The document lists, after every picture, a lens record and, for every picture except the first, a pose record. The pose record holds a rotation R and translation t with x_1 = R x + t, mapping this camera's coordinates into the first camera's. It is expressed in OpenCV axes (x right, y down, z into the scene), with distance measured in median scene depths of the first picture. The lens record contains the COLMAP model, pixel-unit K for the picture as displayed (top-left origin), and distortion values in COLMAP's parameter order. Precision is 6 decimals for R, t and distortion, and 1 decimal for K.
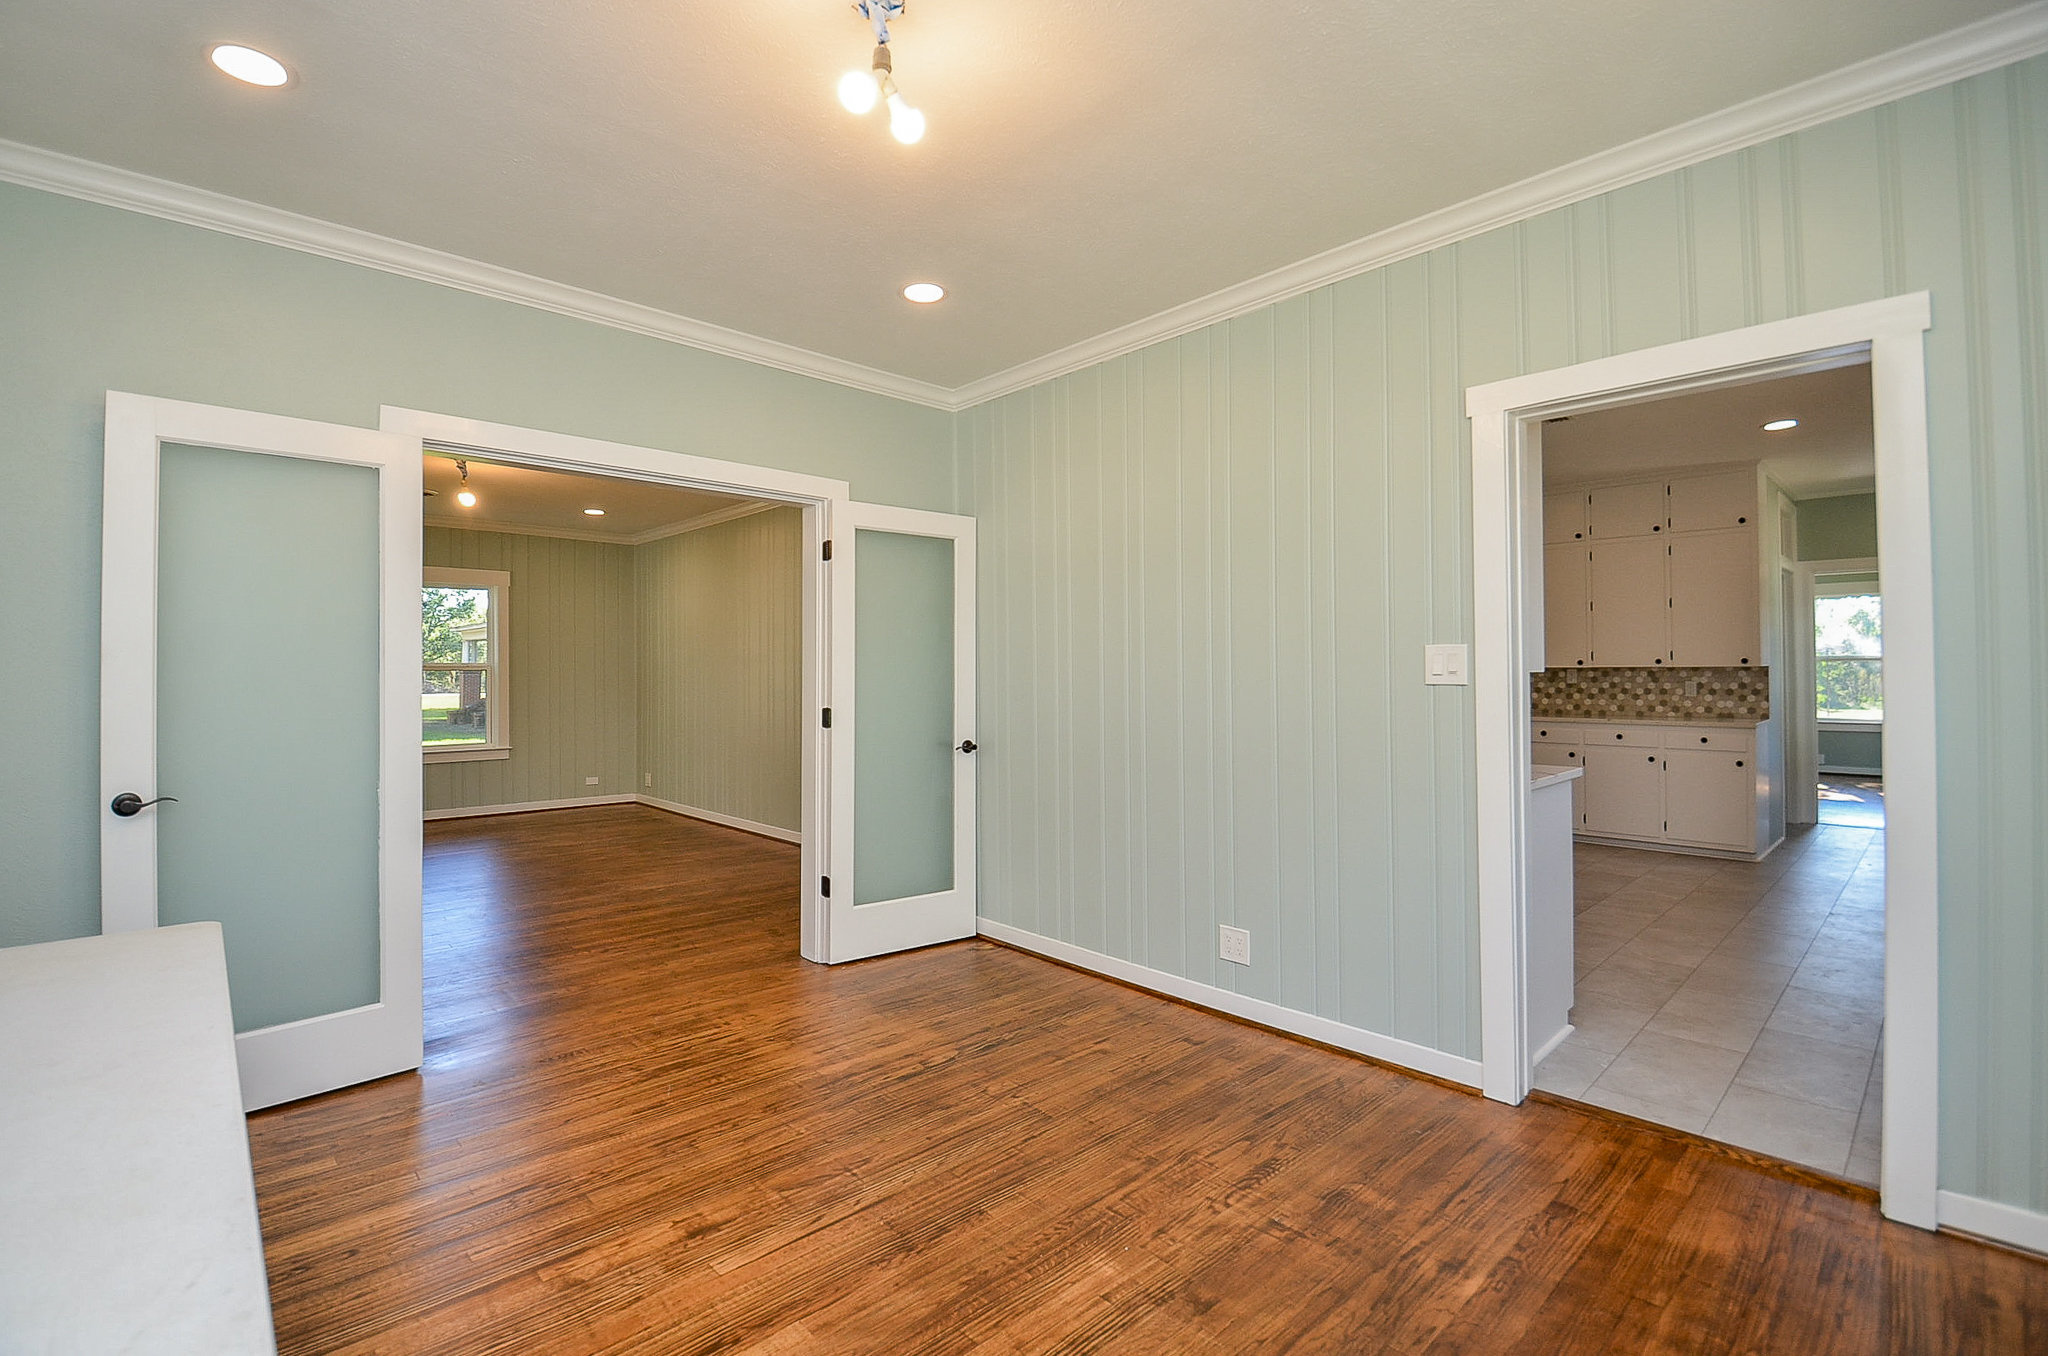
lens RADIAL K [[926.9, 0, 1022.7], [0, 926.9, 657.8], [0, 0, 1]] dist [0.002200, -0.013121]
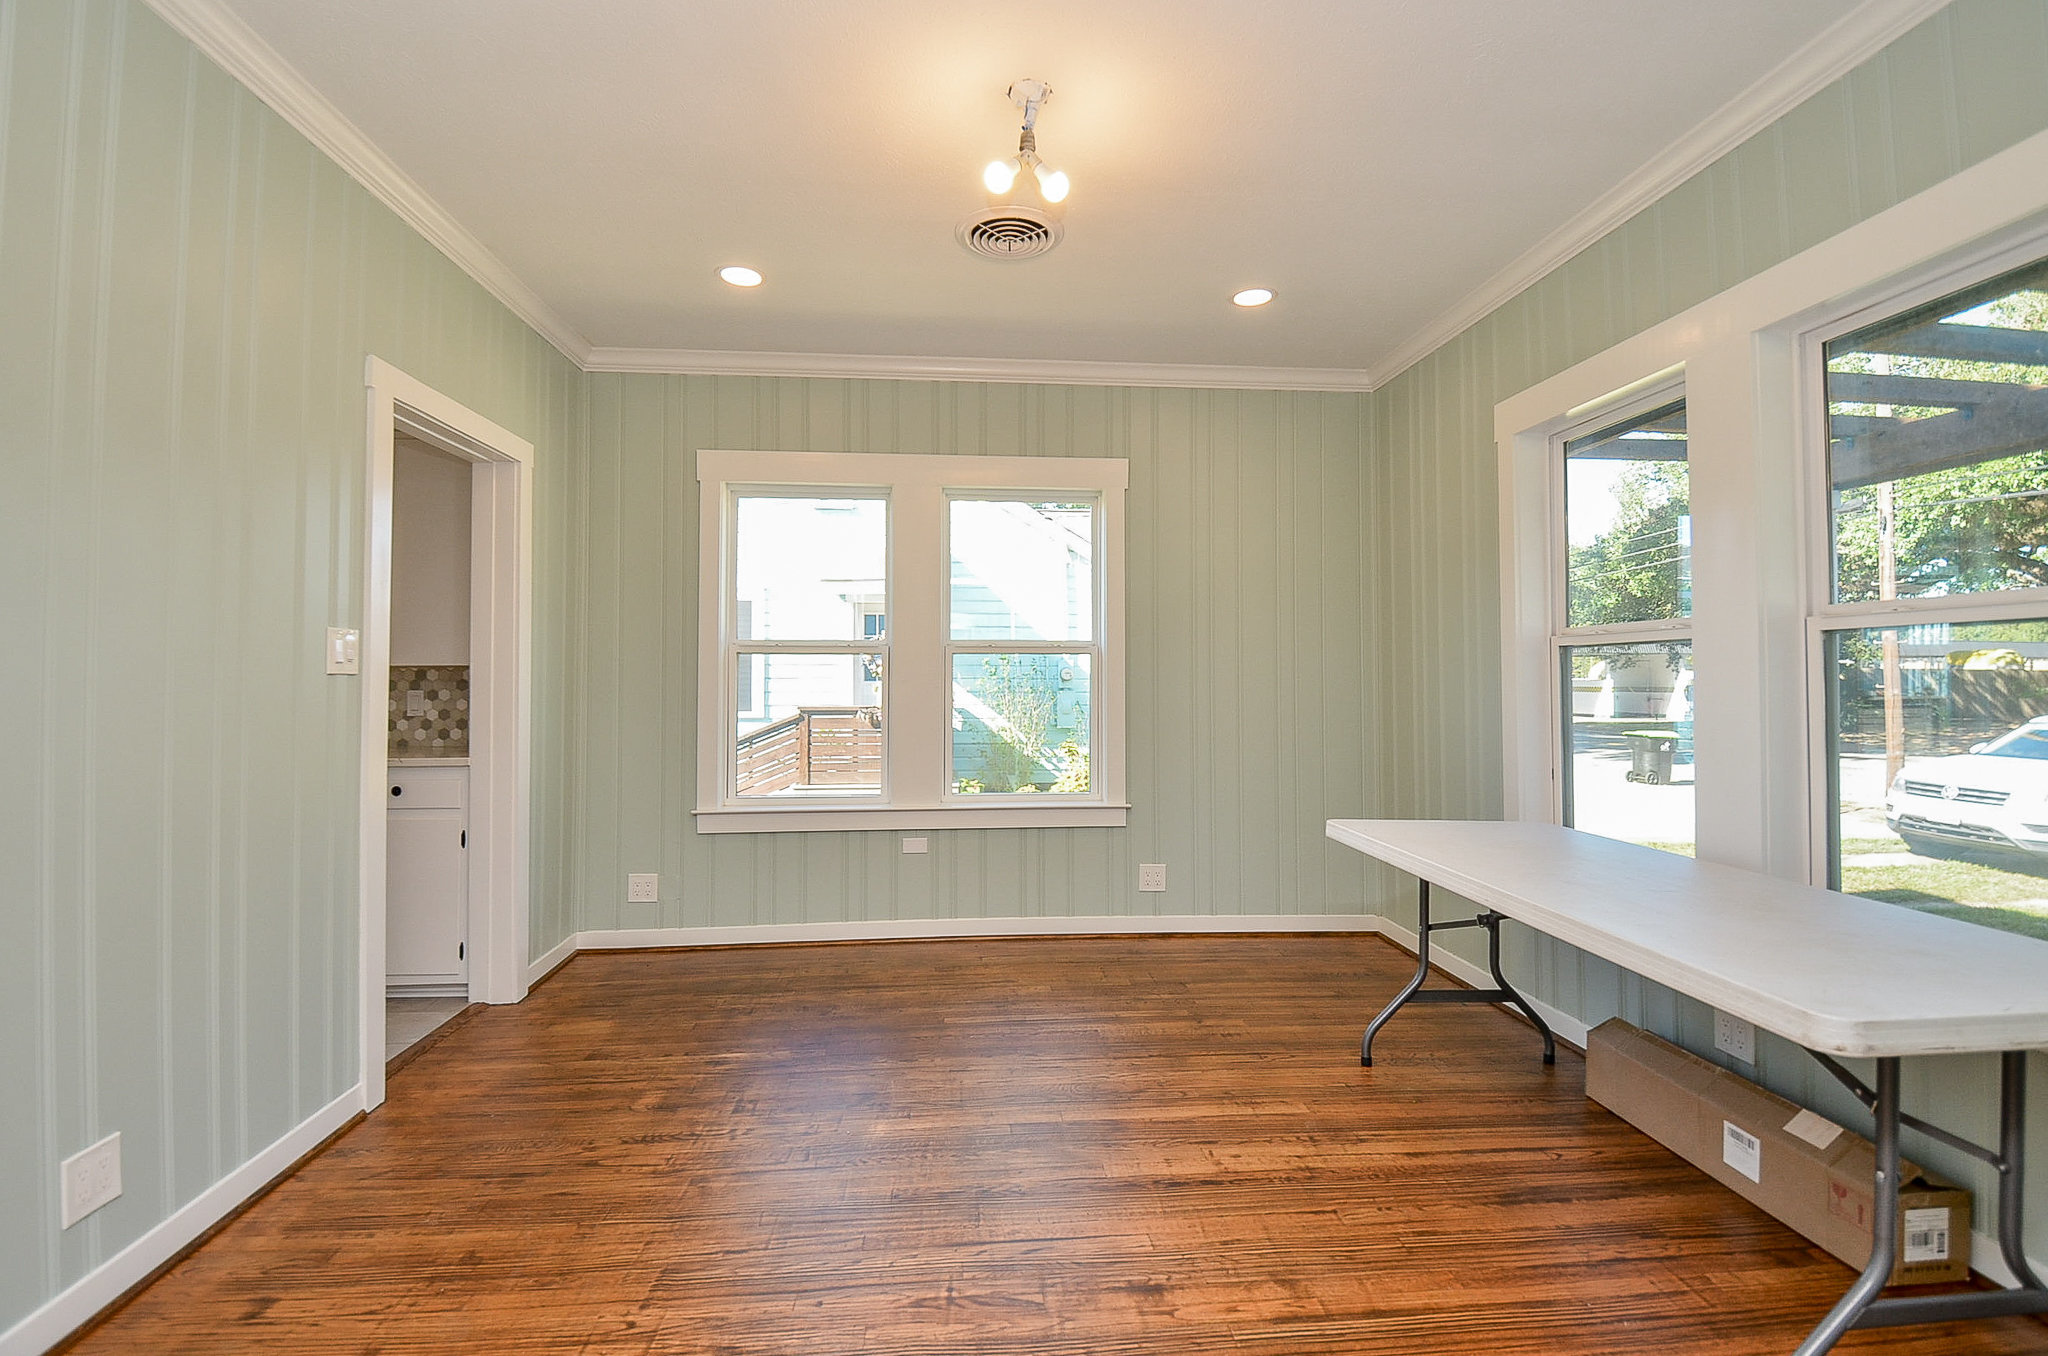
lens RADIAL K [[926.9, 0, 1022.7], [0, 926.9, 657.8], [0, 0, 1]] dist [0.002200, -0.013121]
pose [[-0.778668, 0.023651, 0.626990, -0.713205], [-0.001616, 0.999210, -0.039698, 0.058096], [-0.627433, -0.031925, -0.778015, 1.549144]]
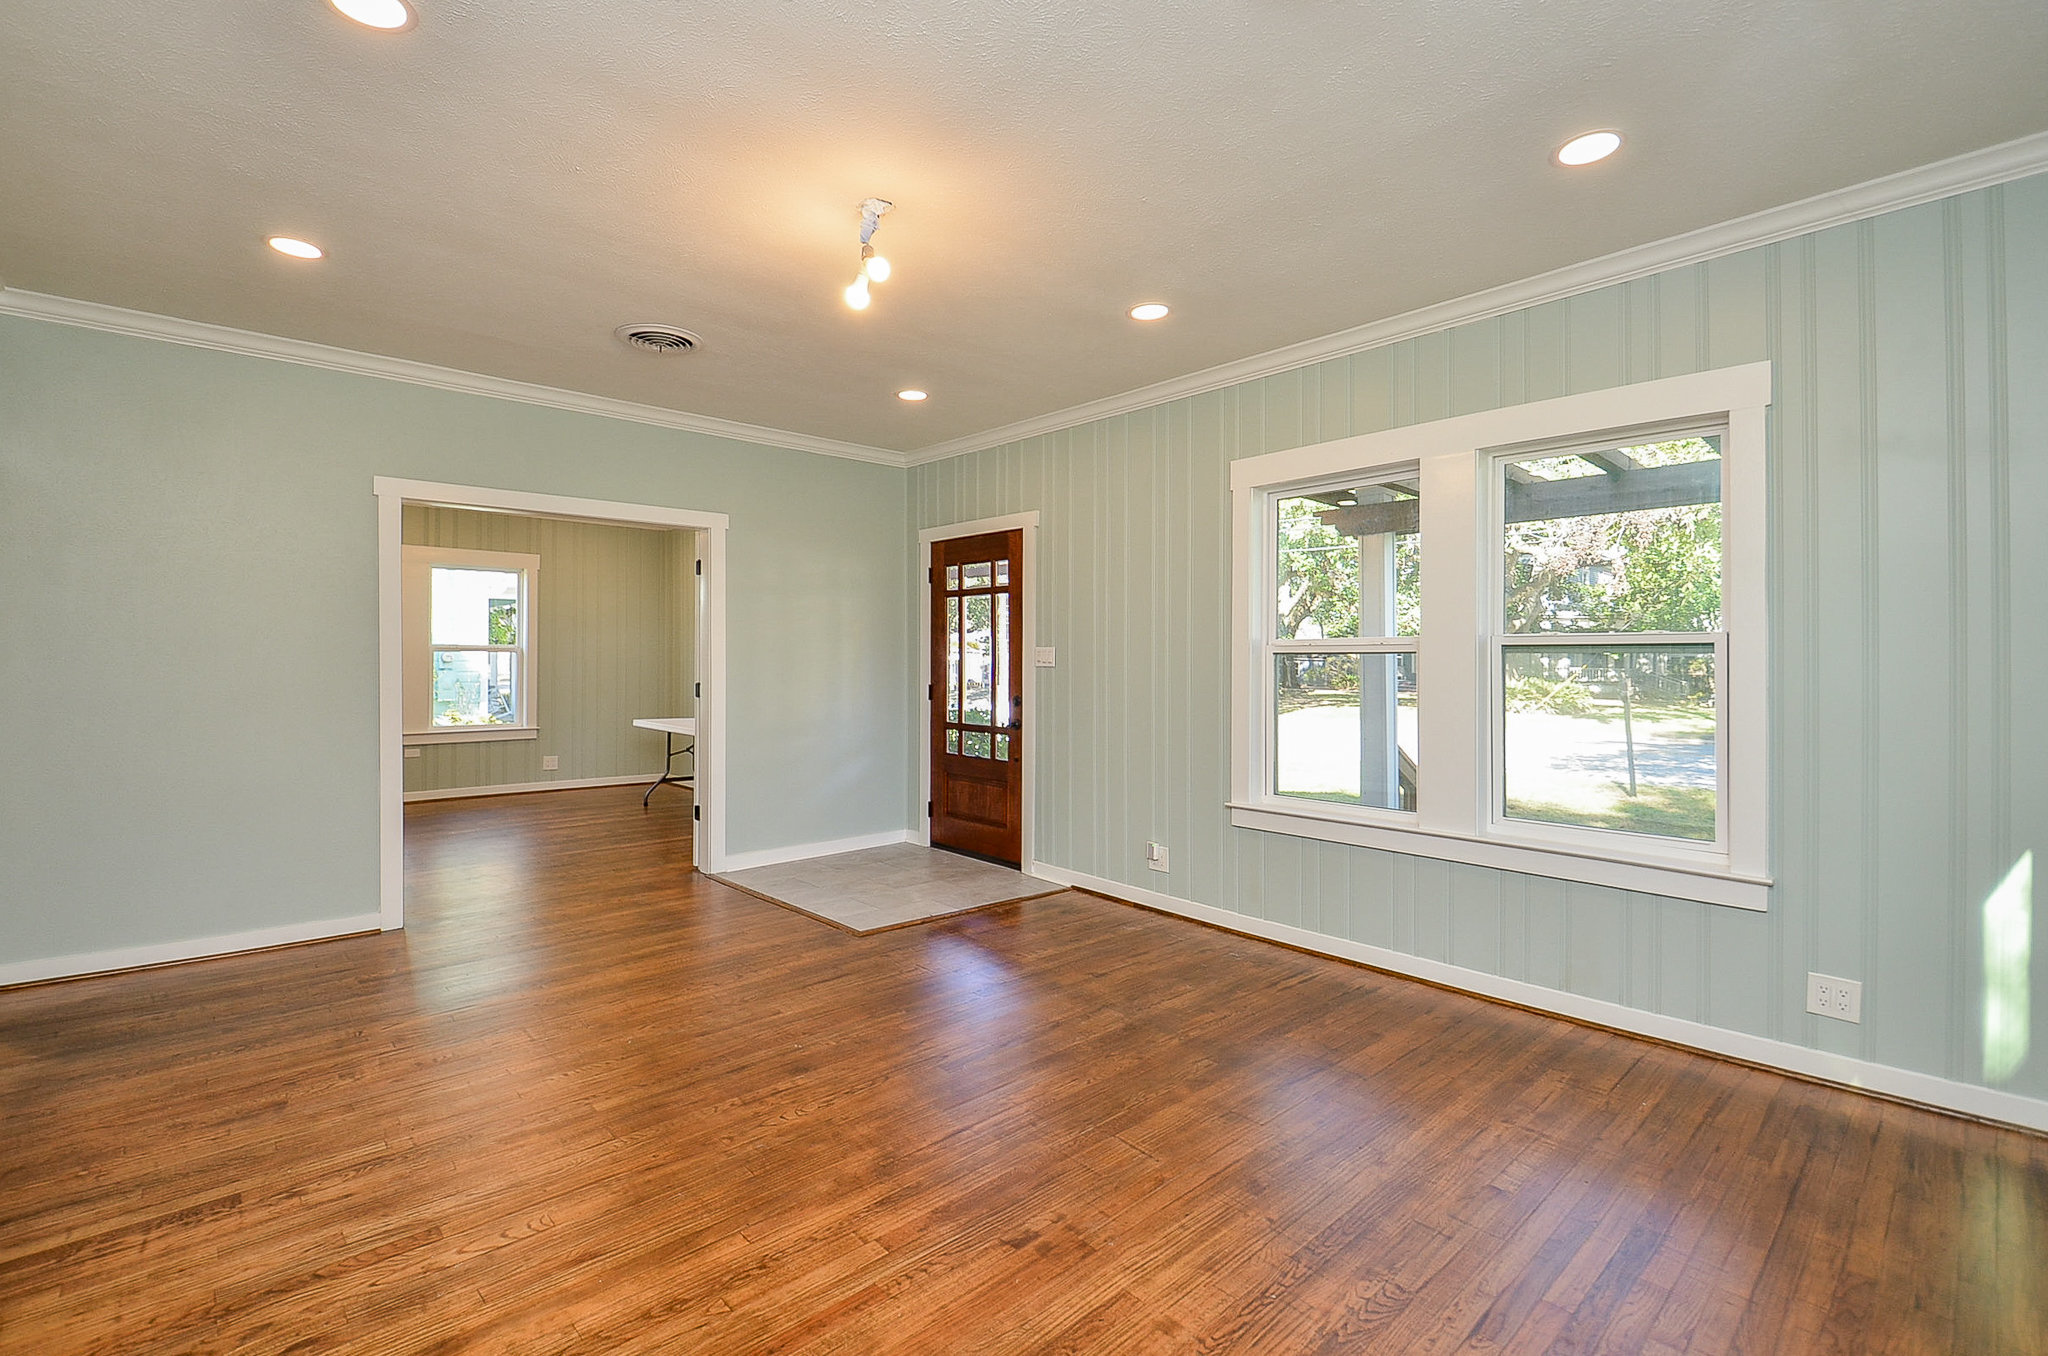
lens RADIAL K [[926.9, 0, 1022.7], [0, 926.9, 657.8], [0, 0, 1]] dist [0.002200, -0.013121]
pose [[-0.999876, 0.004770, 0.014995, -1.627569], [0.004527, 0.999858, -0.016213, 0.066280], [-0.015071, -0.016143, -0.999756, 3.480374]]
